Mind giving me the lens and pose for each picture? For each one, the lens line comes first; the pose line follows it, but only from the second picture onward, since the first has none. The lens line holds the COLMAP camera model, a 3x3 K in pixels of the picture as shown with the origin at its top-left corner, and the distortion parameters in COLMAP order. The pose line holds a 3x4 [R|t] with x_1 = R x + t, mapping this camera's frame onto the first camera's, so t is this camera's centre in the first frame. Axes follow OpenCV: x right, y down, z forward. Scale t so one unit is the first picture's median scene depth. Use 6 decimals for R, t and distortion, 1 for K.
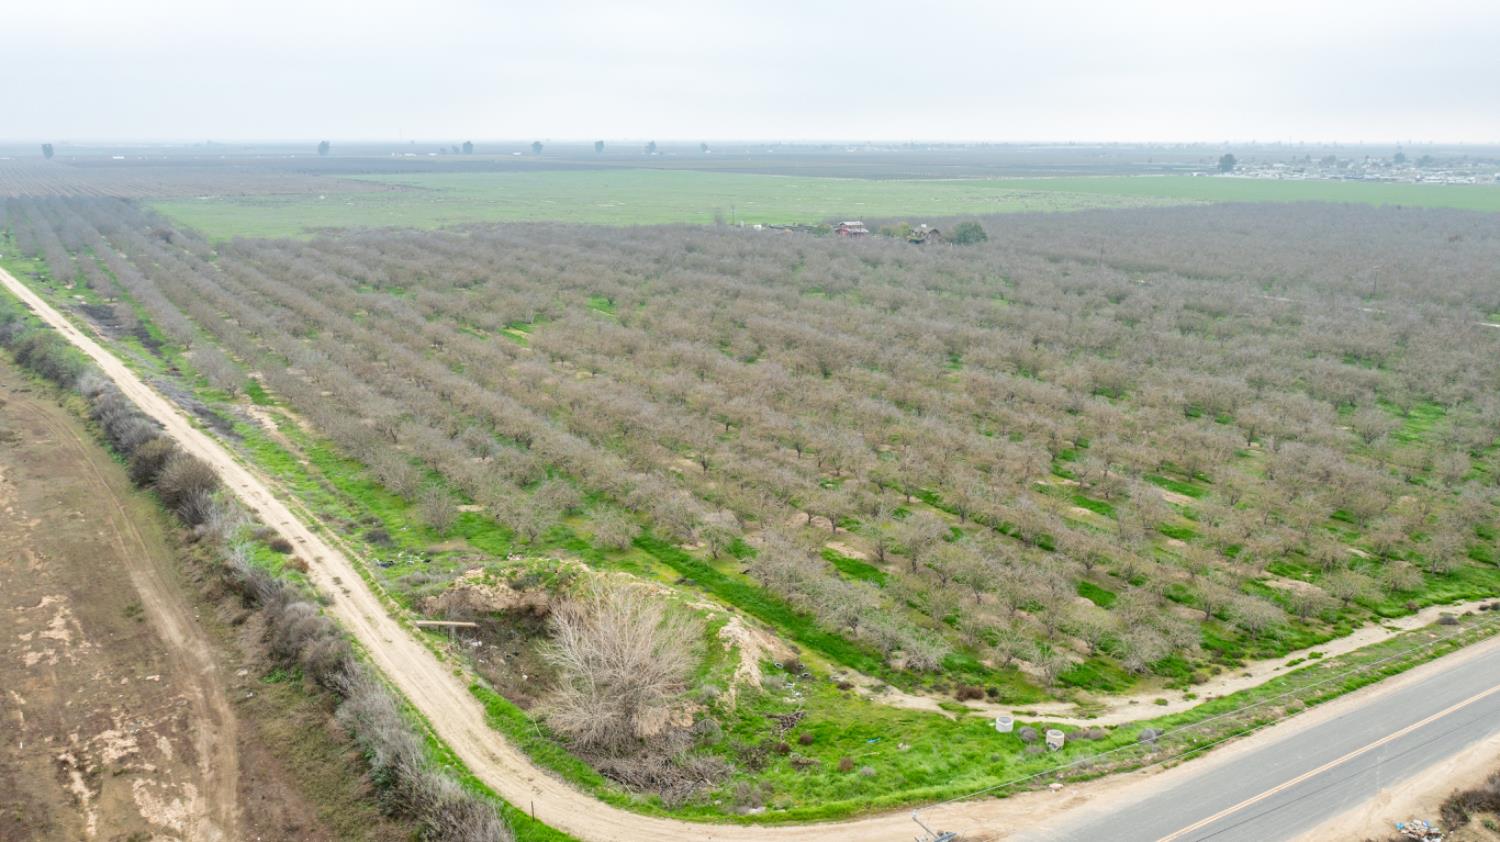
lens RADIAL K [[1177.2, 0, 750.0], [0, 1177.2, 421.0], [0, 0, 1]] dist [-0.012710, -0.004349]
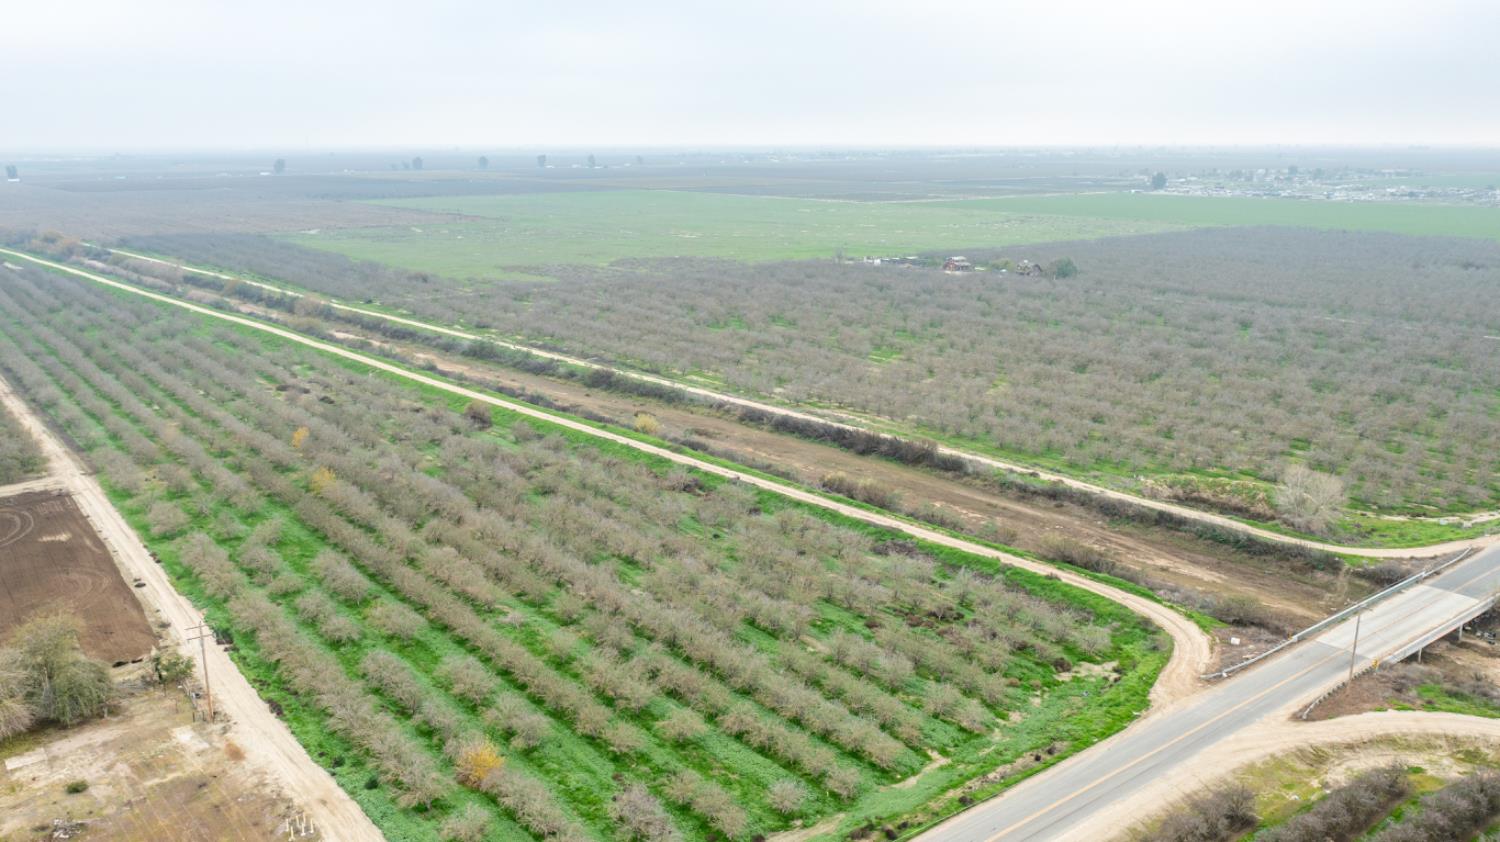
lens RADIAL K [[1177.2, 0, 750.0], [0, 1177.2, 421.0], [0, 0, 1]] dist [-0.012710, -0.004349]
pose [[0.995483, -0.026750, 0.091092, -1.060907], [0.026882, 0.999639, -0.000229, 0.001539], [-0.091053, 0.002676, 0.995842, -0.972592]]
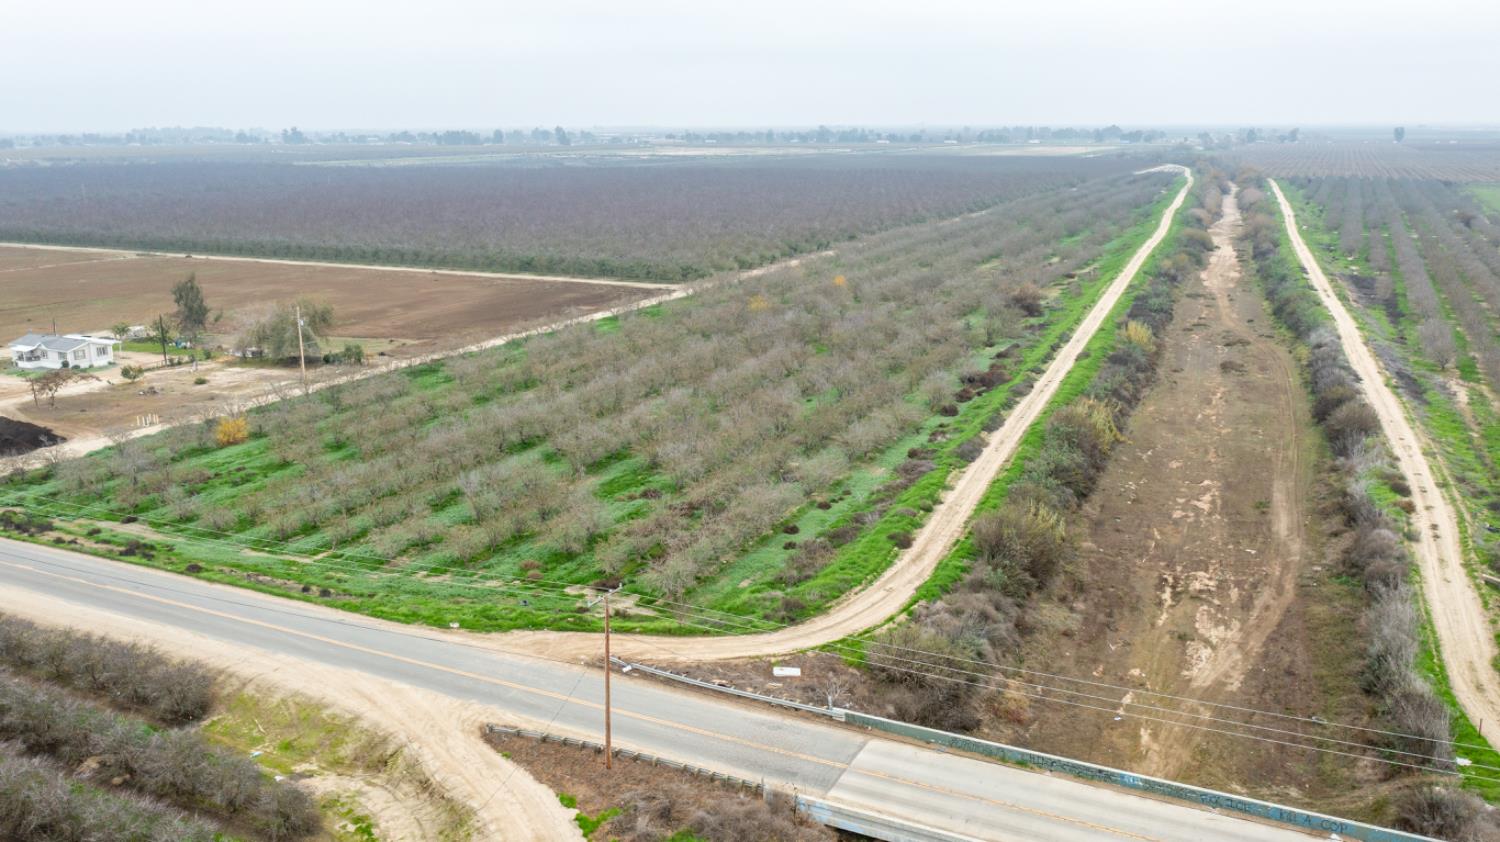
lens RADIAL K [[1177.2, 0, 750.0], [0, 1177.2, 421.0], [0, 0, 1]] dist [-0.012710, -0.004349]
pose [[0.519520, 0.199386, -0.830869, 0.188765], [-0.188178, 0.975217, 0.116362, 0.031907], [0.833479, 0.095899, 0.544165, -0.117247]]
